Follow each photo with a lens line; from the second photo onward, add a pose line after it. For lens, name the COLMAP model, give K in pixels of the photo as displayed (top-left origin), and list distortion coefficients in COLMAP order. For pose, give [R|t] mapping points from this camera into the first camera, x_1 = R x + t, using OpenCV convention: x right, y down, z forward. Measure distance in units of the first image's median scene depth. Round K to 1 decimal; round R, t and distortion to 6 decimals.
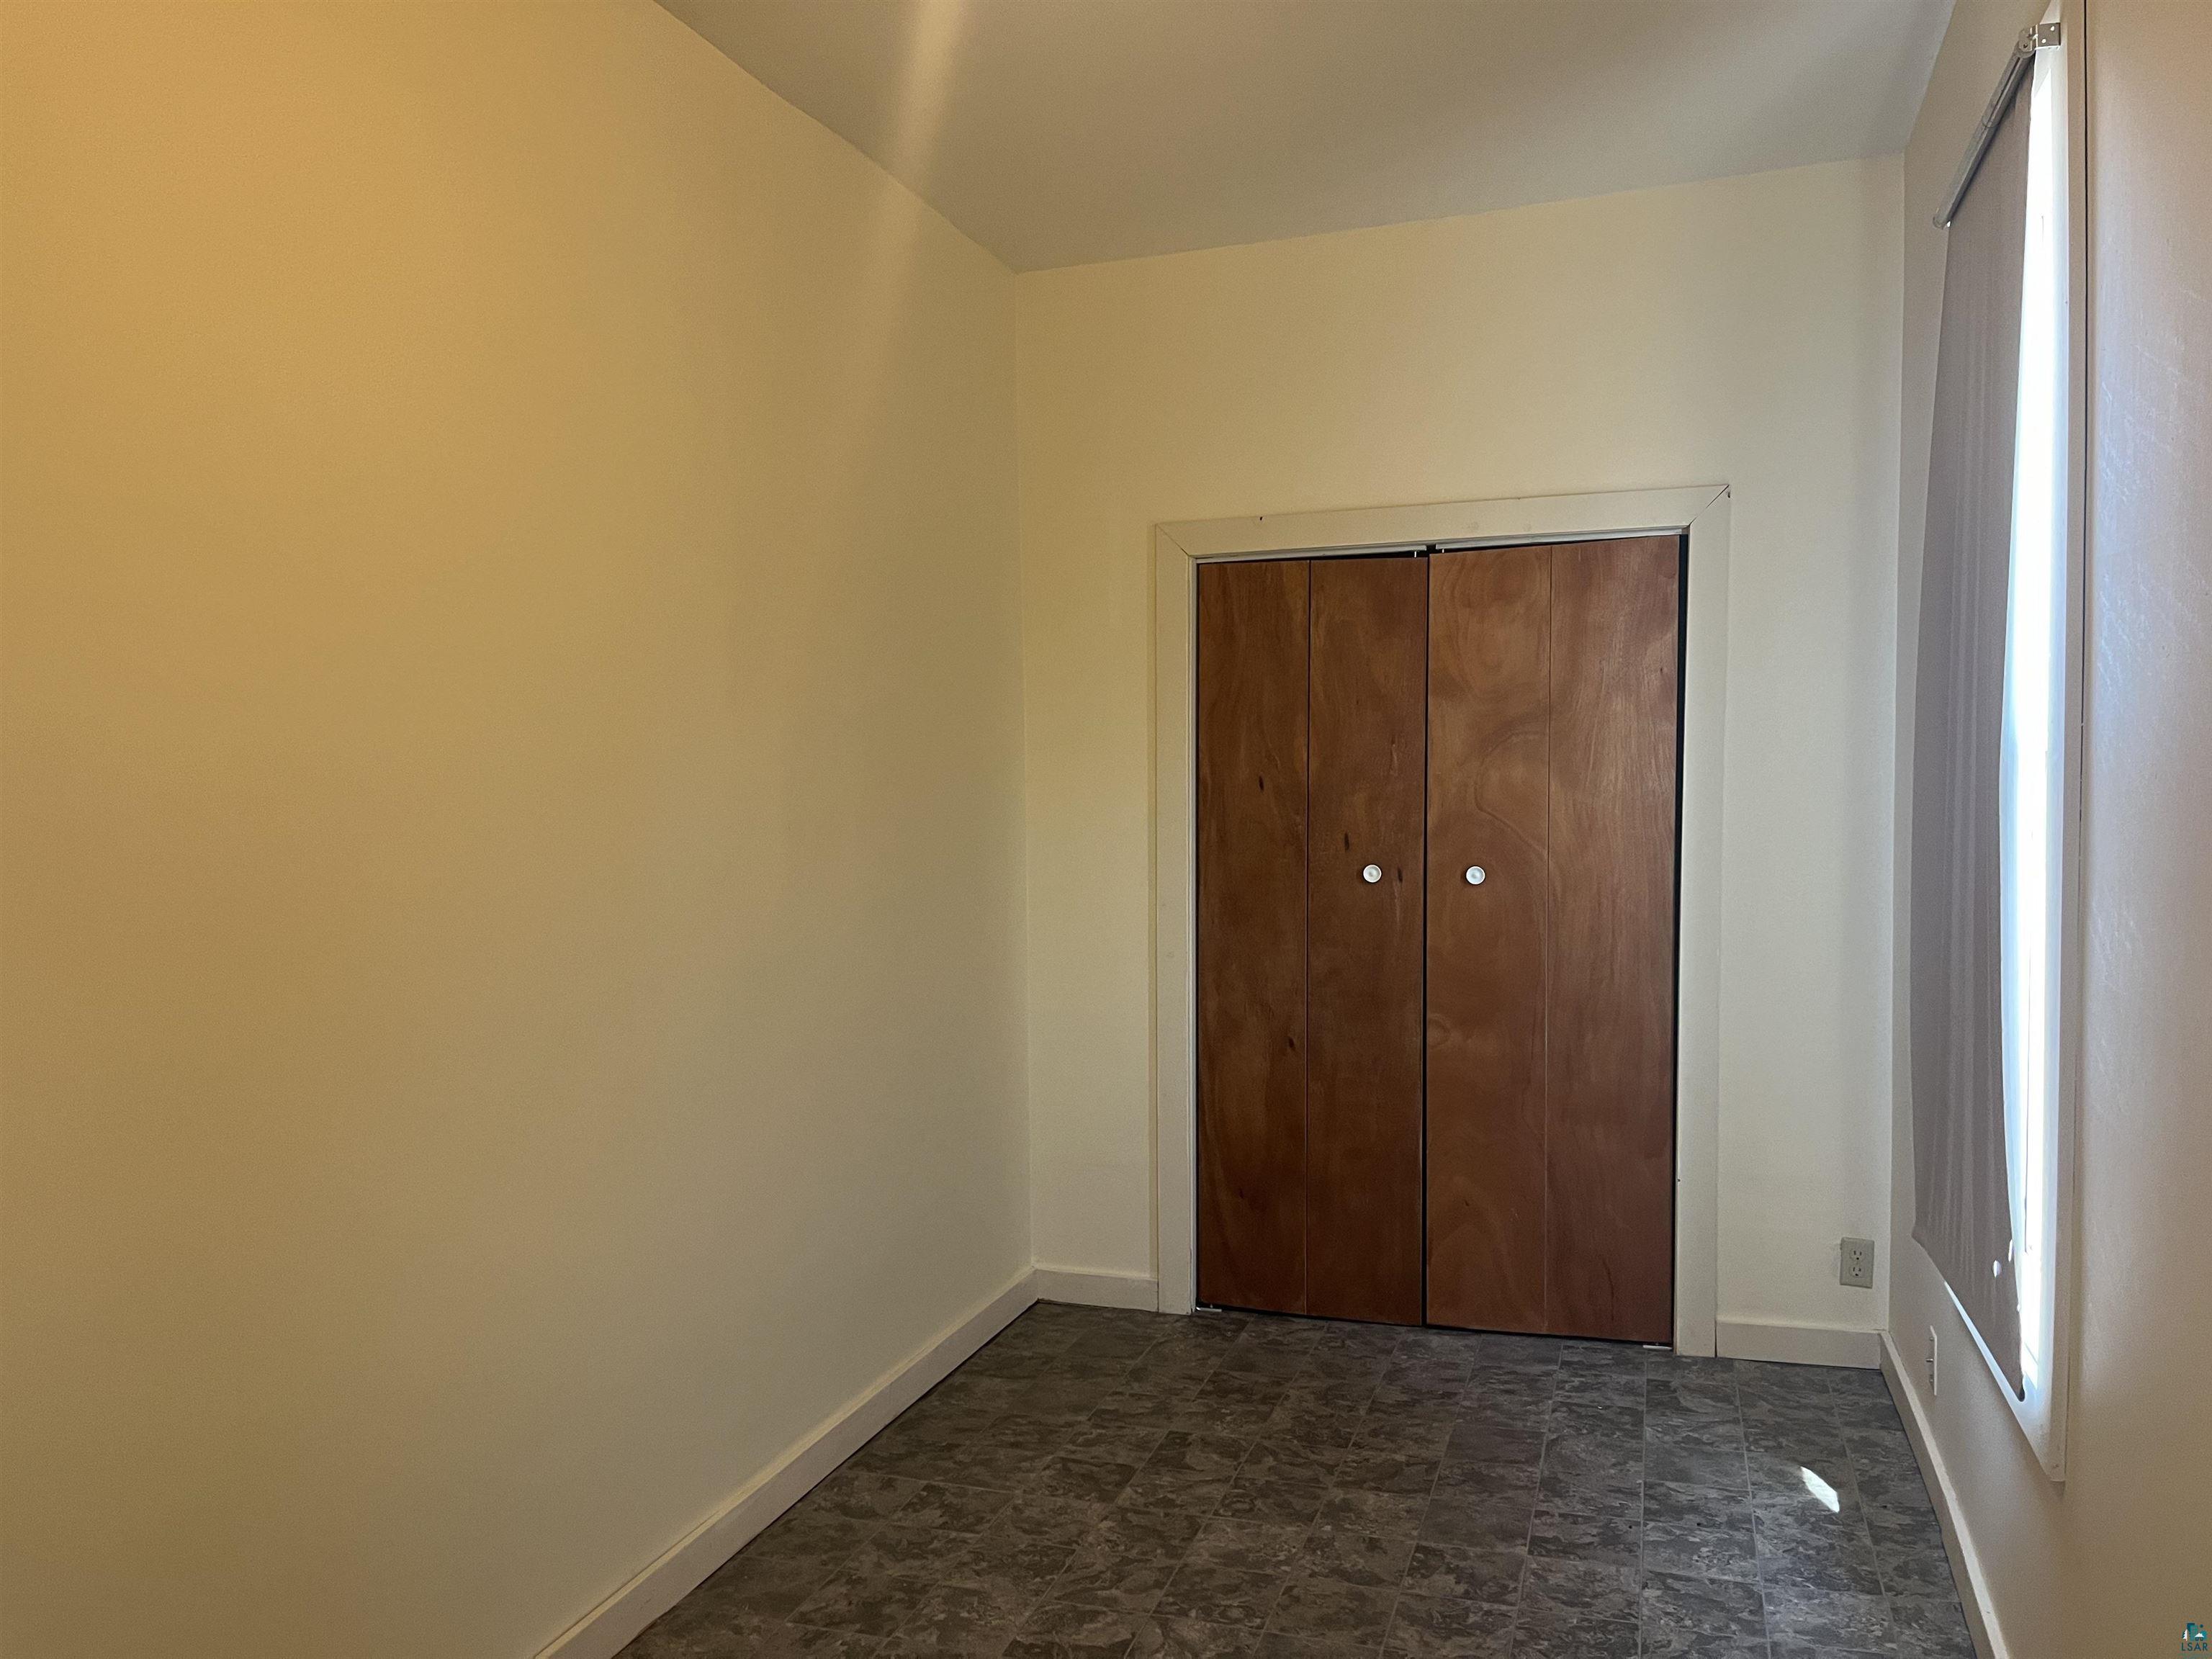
lens RADIAL K [[1658.4, 0, 1106.0], [0, 1658.4, 829.5], [0, 0, 1]] dist [0.042622, -0.079168]
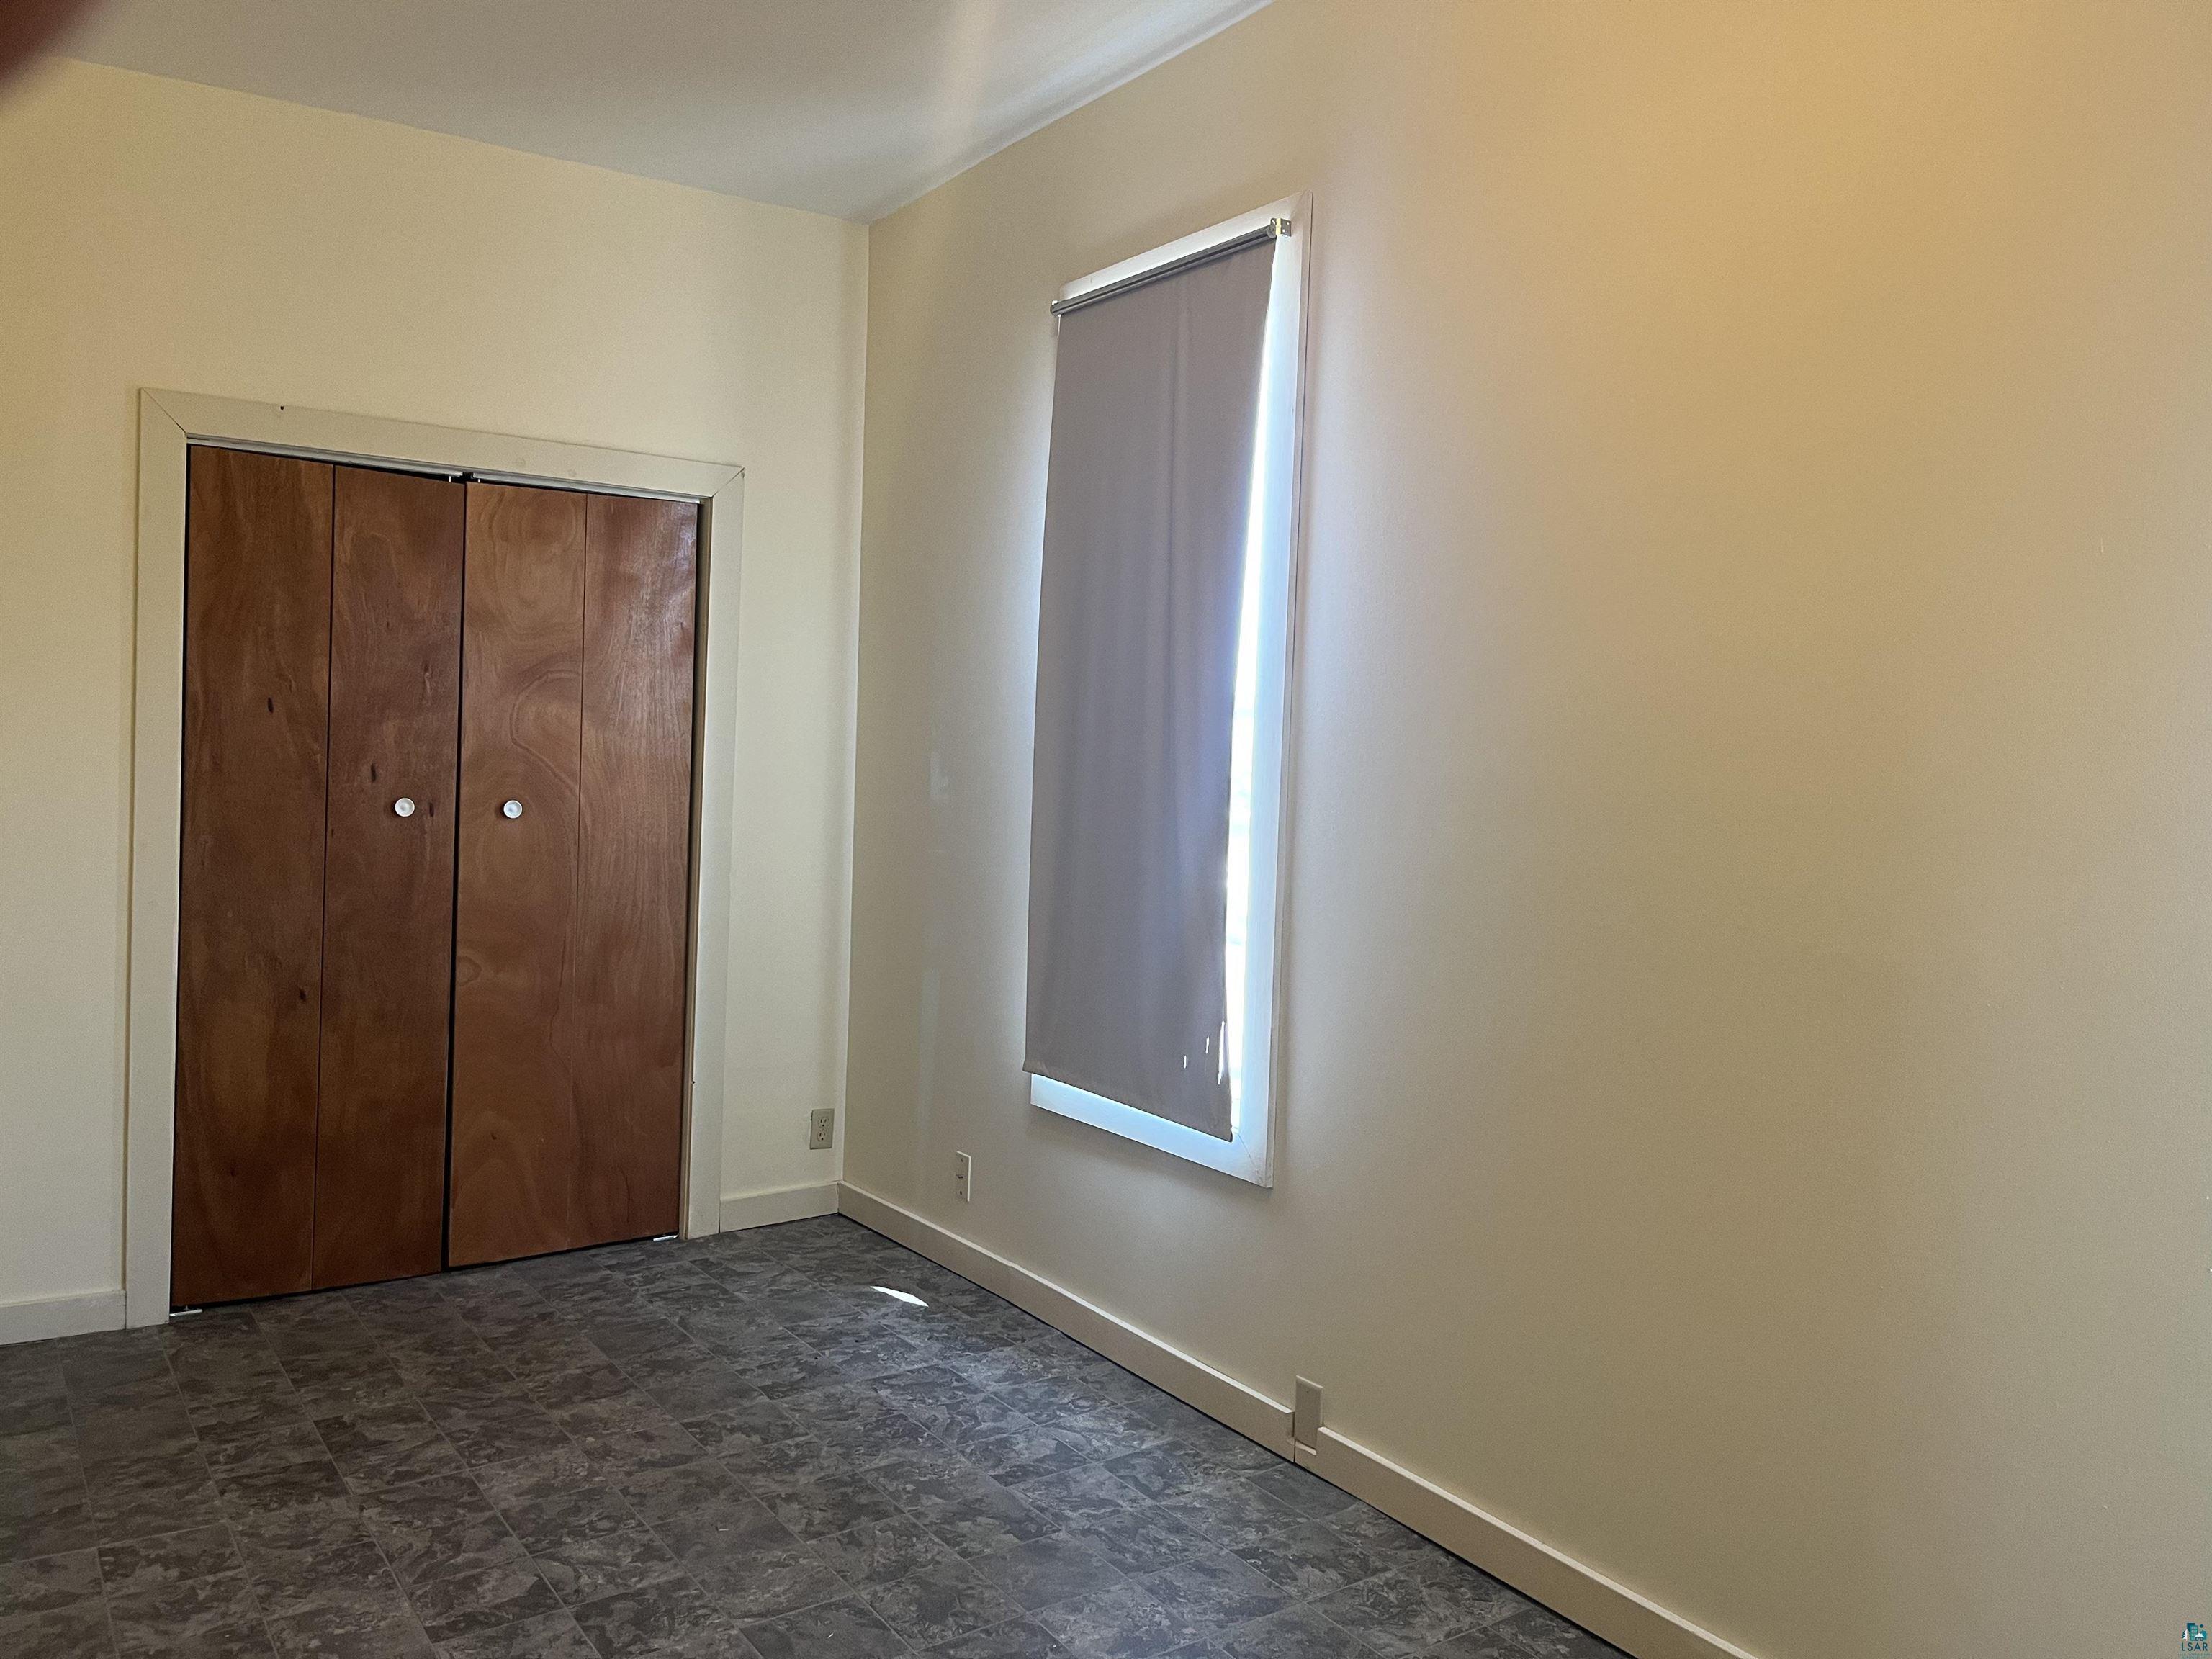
lens RADIAL K [[1638.1, 0, 1106.0], [0, 1638.1, 829.5], [0, 0, 1]] dist [0.045404, -0.092505]
pose [[0.590341, 0.000193, 0.807154, -0.373022], [-0.009032, 0.999939, 0.006367, 0.030493], [-0.807103, -0.011049, 0.590307, 0.123508]]
